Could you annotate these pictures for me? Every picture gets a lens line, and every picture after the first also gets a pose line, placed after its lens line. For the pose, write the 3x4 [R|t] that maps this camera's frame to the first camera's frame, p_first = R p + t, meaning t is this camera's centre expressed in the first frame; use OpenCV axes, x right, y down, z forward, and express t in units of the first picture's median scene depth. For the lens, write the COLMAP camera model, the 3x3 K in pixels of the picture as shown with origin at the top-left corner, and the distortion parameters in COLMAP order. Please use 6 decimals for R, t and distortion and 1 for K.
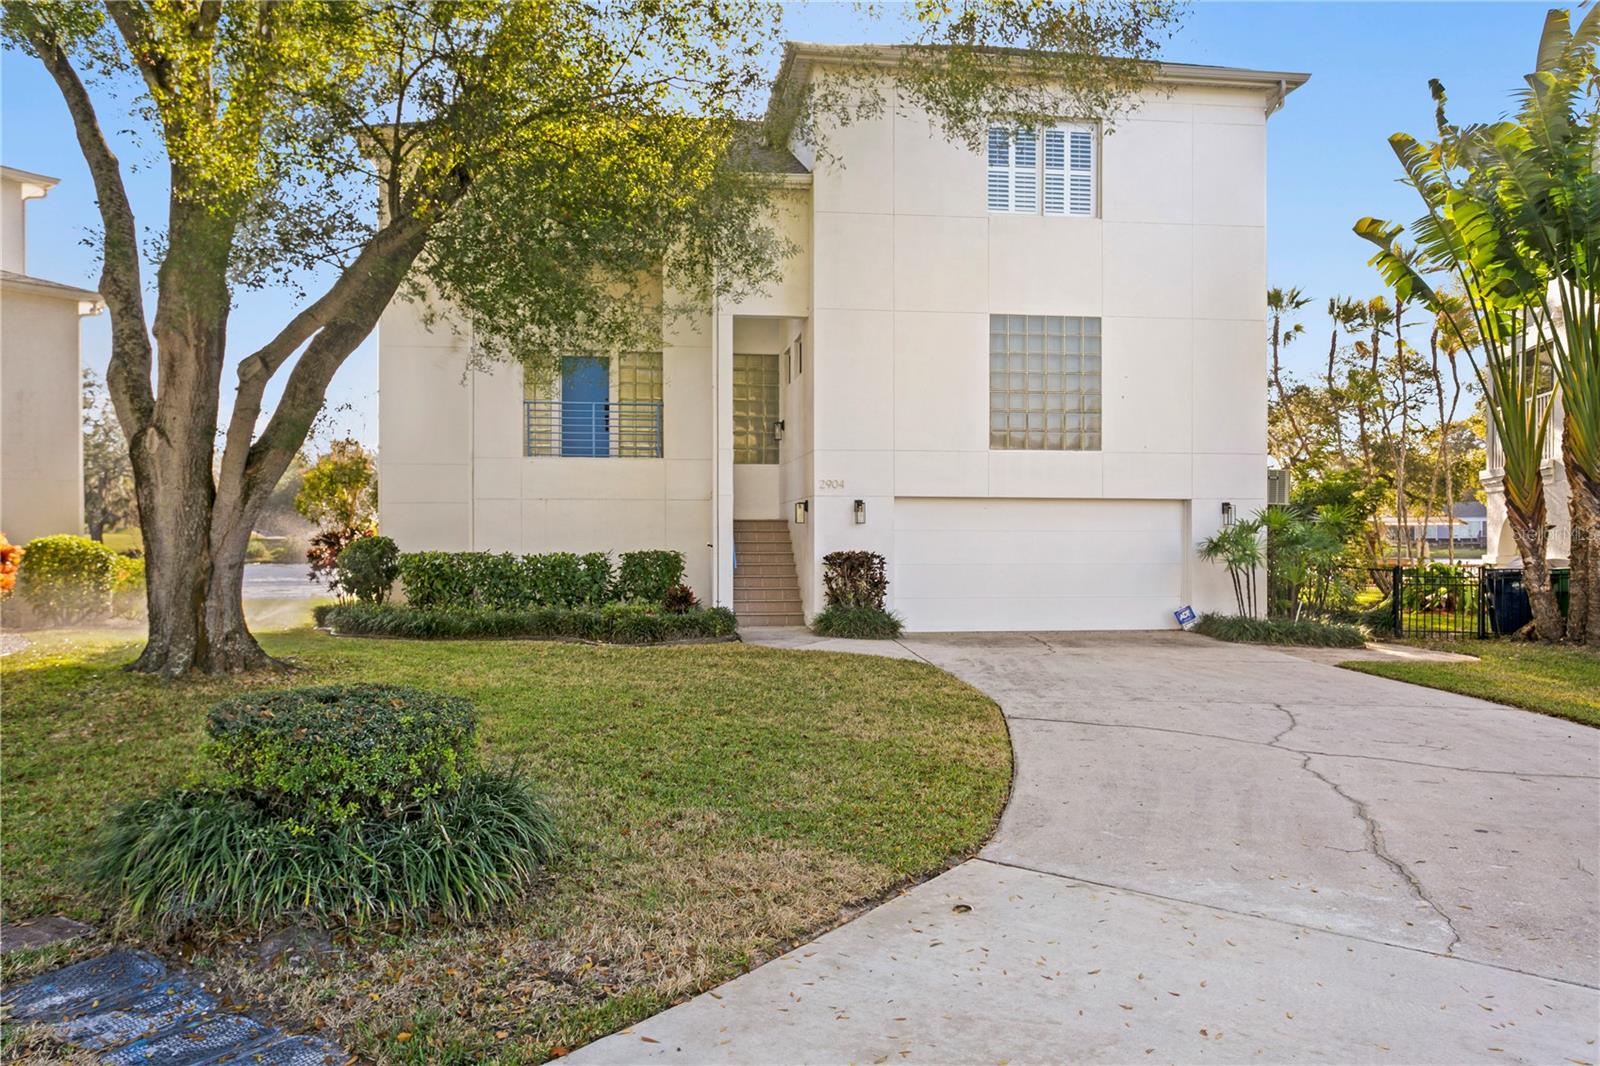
lens RADIAL K [[1183.1, 0, 799.3], [0, 1183.1, 538.4], [0, 0, 1]] dist [0.004814, 0.001343]
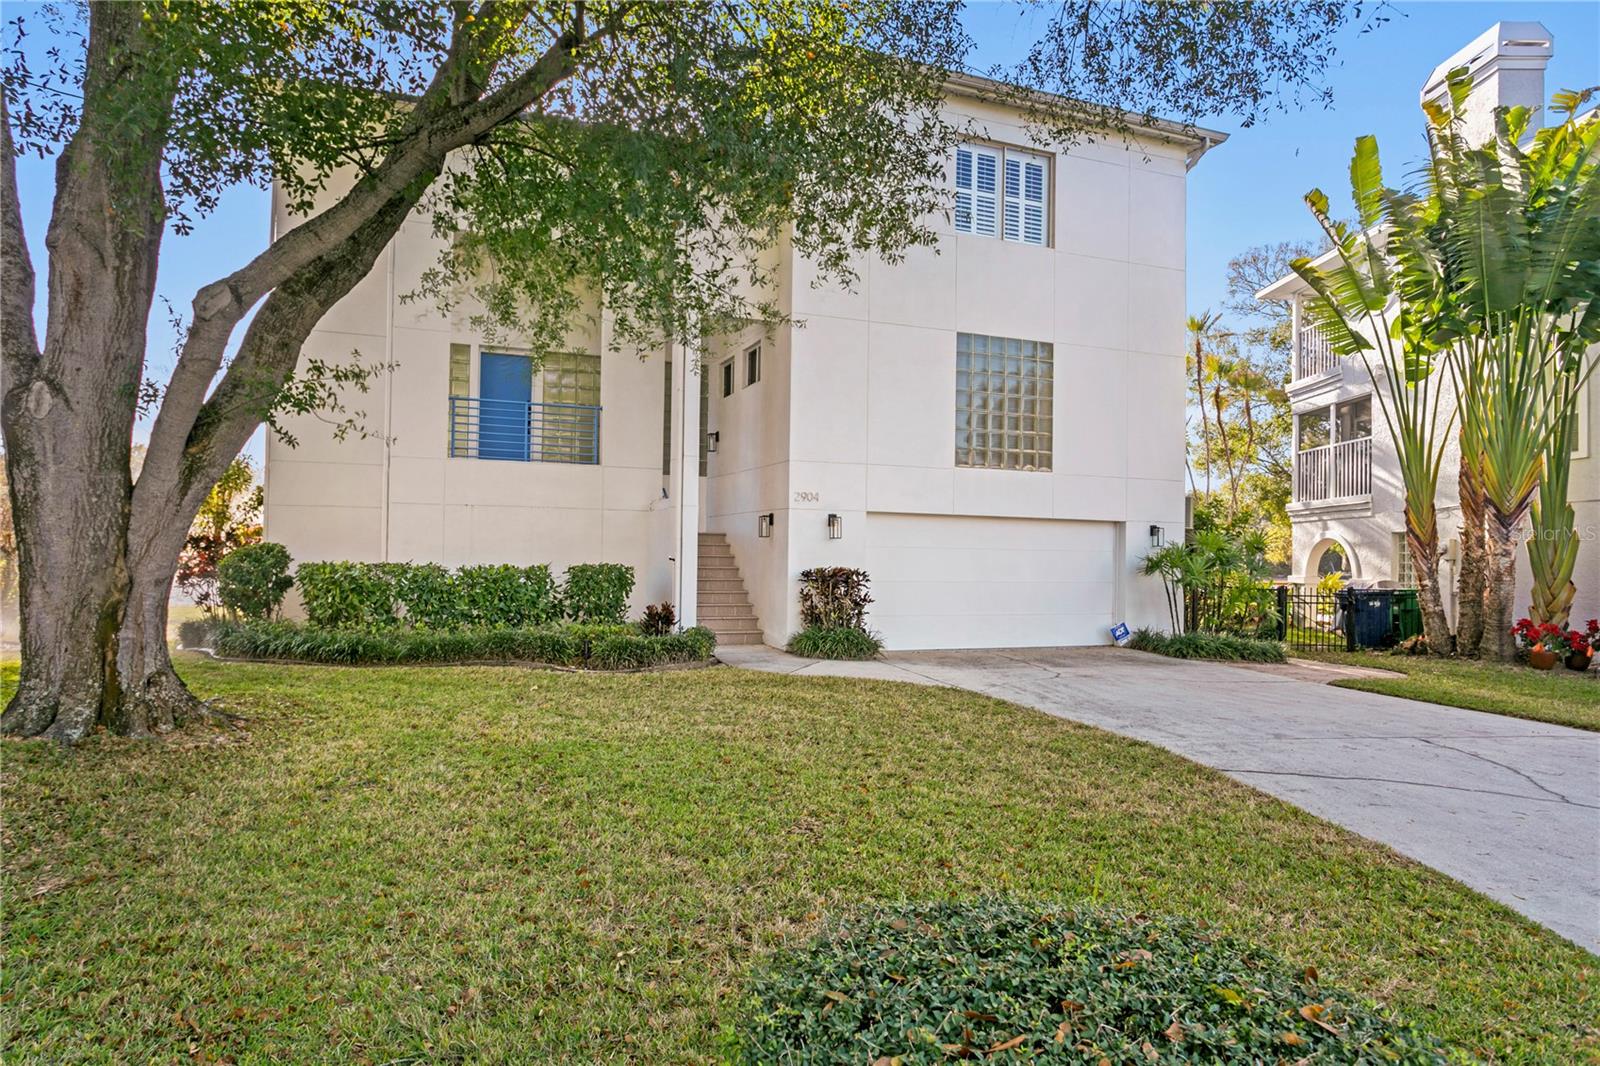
lens RADIAL K [[989.5, 0, 794.9], [0, 989.5, 536.0], [0, 0, 1]] dist [-0.017361, 0.010839]
pose [[0.970446, 0.019934, 0.240493, -0.179827], [-0.016105, 0.999710, -0.017876, 0.000204], [-0.240780, 0.013475, 0.970486, 0.237899]]
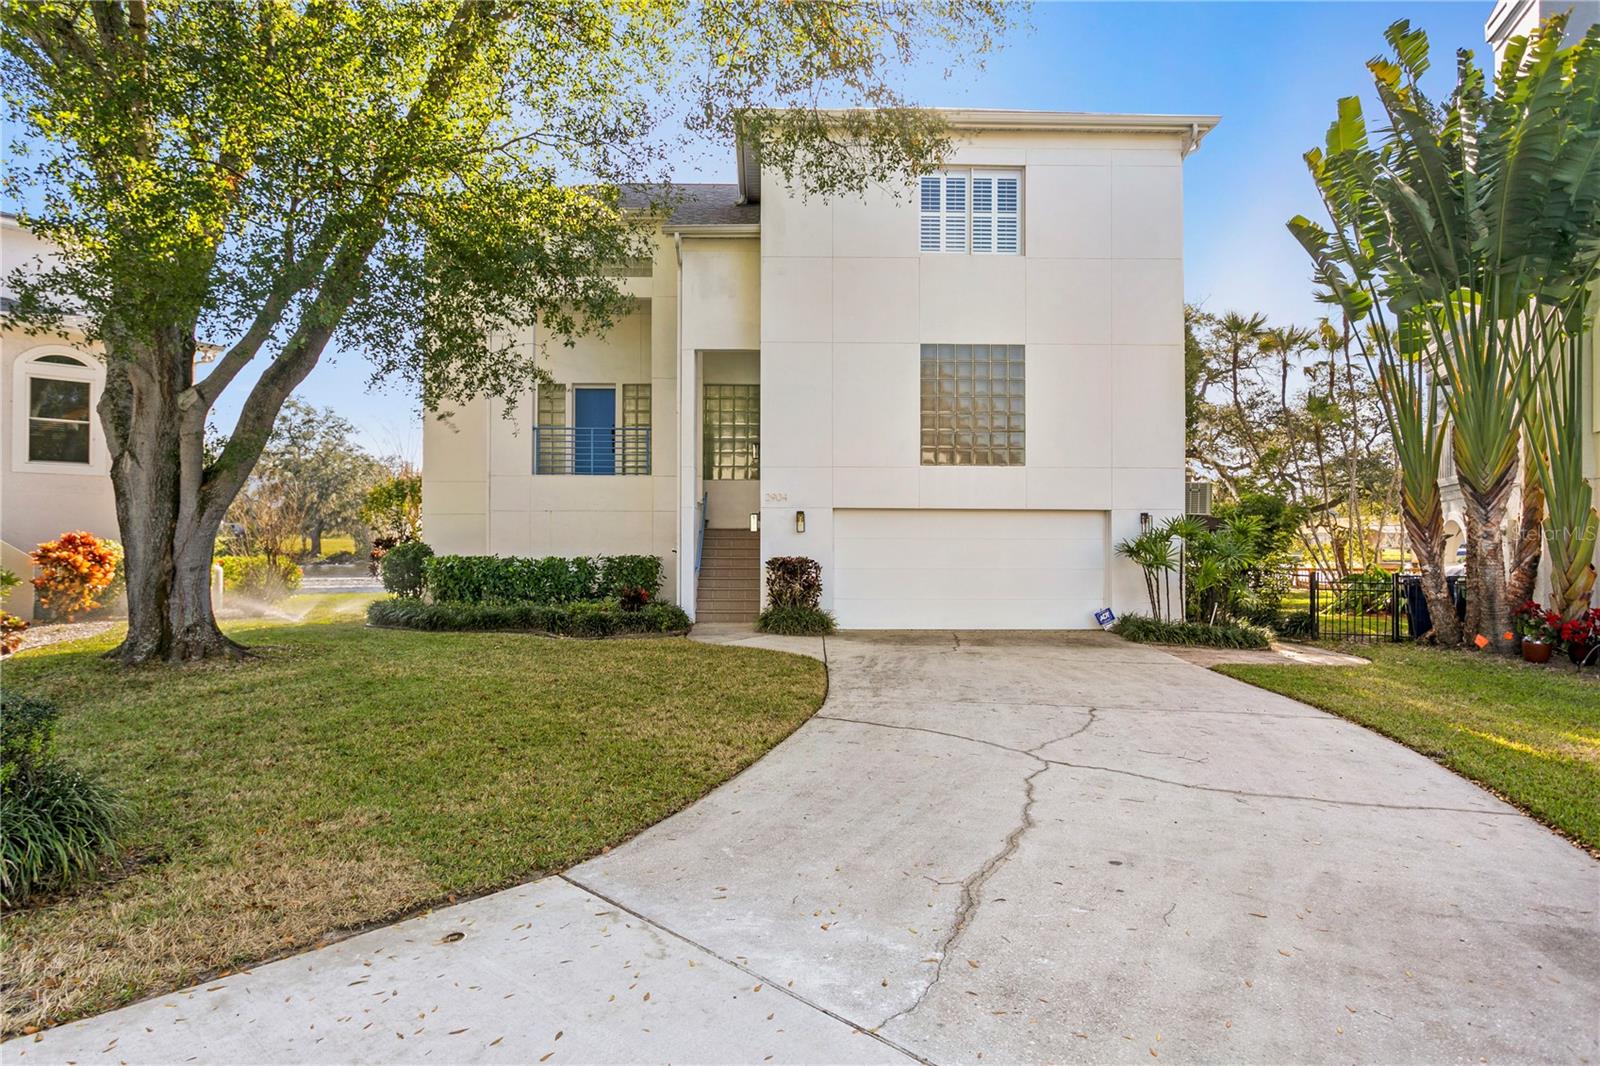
lens RADIAL K [[981.4, 0, 799.2], [0, 981.4, 530.5], [0, 0, 1]] dist [-0.000858, -0.002086]
pose [[0.993124, 0.000702, -0.117064, 0.165217], [-0.002177, 0.999920, -0.012467, -0.002683], [0.117046, 0.012636, 0.993046, 0.076956]]
